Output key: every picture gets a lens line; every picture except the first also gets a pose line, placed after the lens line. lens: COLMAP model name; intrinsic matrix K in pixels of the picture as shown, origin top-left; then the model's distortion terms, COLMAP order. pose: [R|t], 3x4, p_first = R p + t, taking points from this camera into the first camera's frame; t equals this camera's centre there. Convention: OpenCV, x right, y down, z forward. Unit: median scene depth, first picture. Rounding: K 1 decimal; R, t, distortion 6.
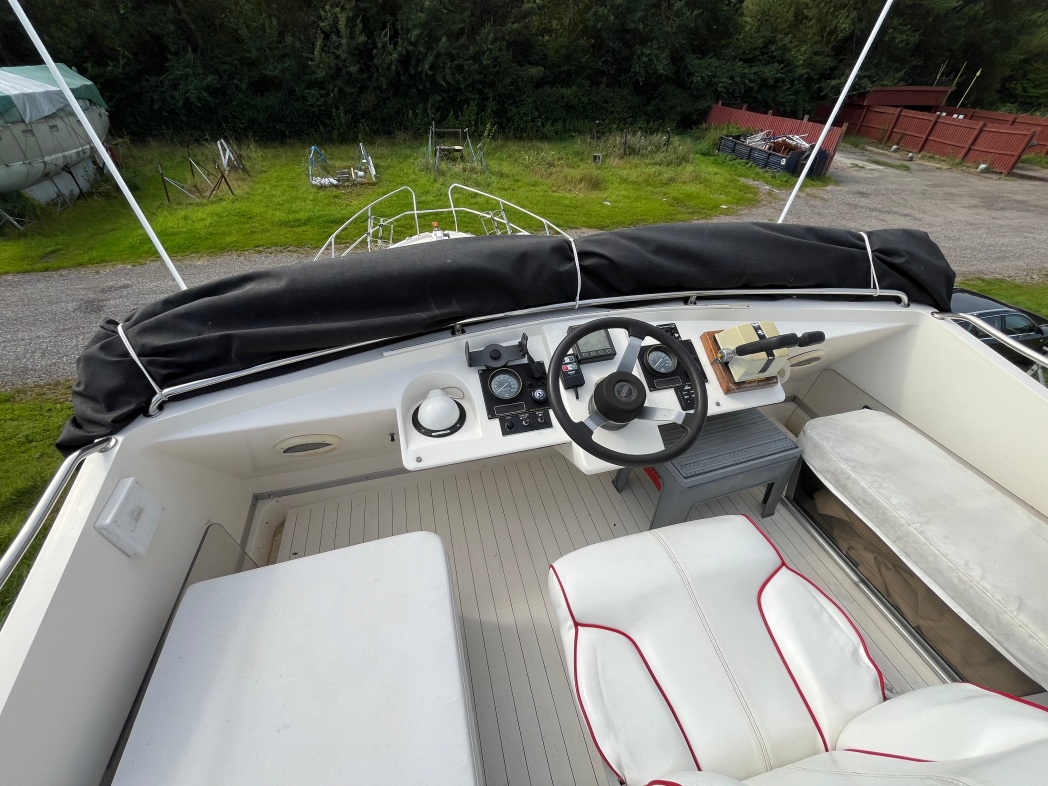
lens RADIAL K [[426.1, 0, 521.8], [0, 426.1, 391.1], [0, 0, 1]] dist [-0.002615, -0.000422]
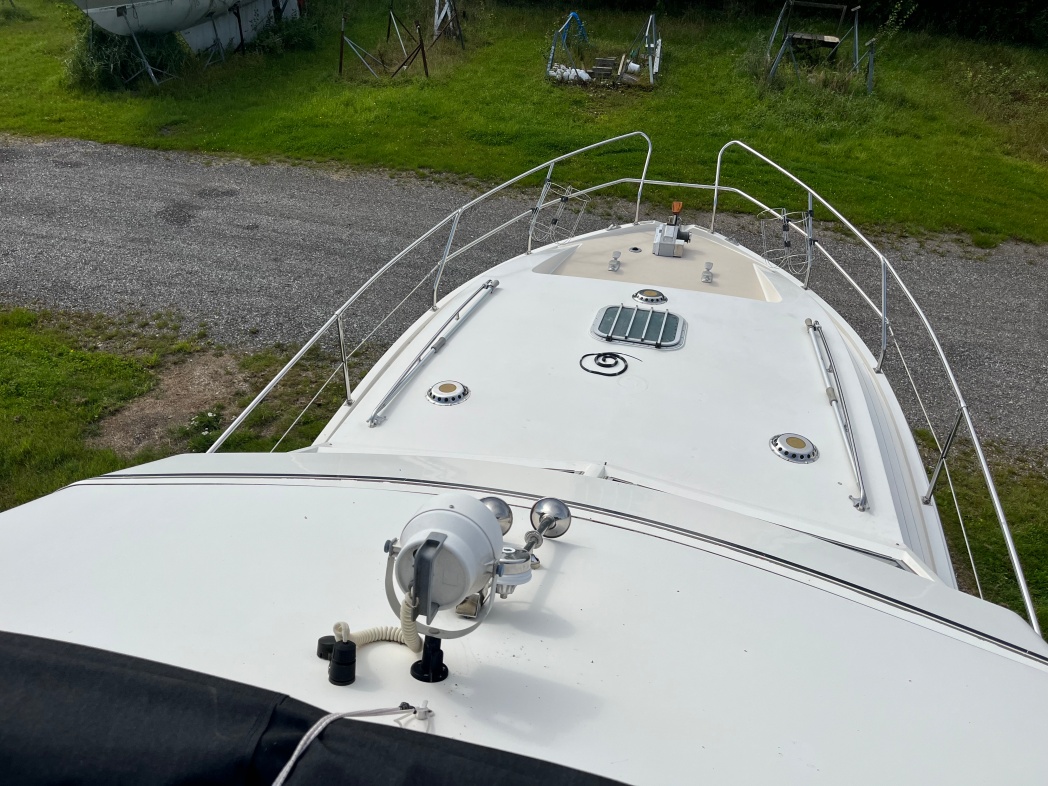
lens RADIAL K [[802.8, 0, 524.4], [0, 802.8, 393.5], [0, 0, 1]] dist [0.034033, -0.006378]
pose [[0.880766, 0.276753, -0.384265, 0.023085], [-0.308415, 0.950998, -0.021989, -0.034133], [0.359350, 0.137880, 0.922961, 0.024590]]
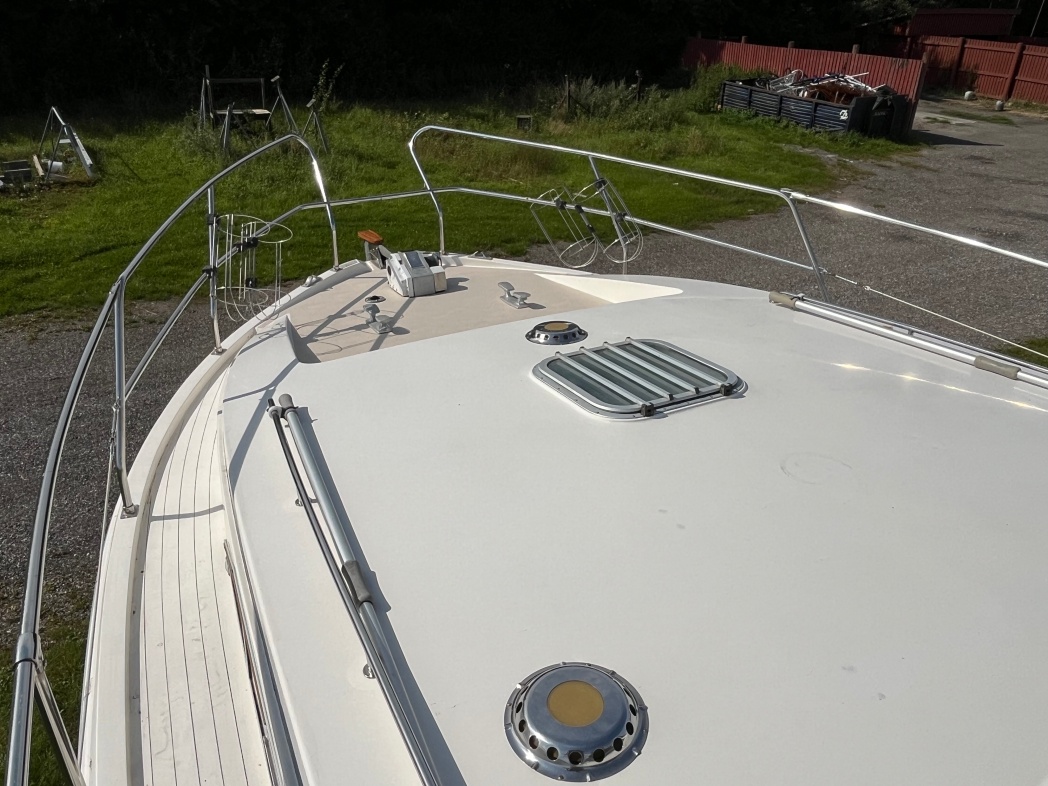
lens RADIAL K [[780.3, 0, 520.8], [0, 780.3, 390.7], [0, 0, 1]] dist [0.000534, -0.005178]
pose [[0.974943, -0.101779, 0.197805, -0.074694], [0.137380, 0.974843, -0.175520, -0.046506], [-0.174964, 0.198297, 0.964399, 0.129094]]
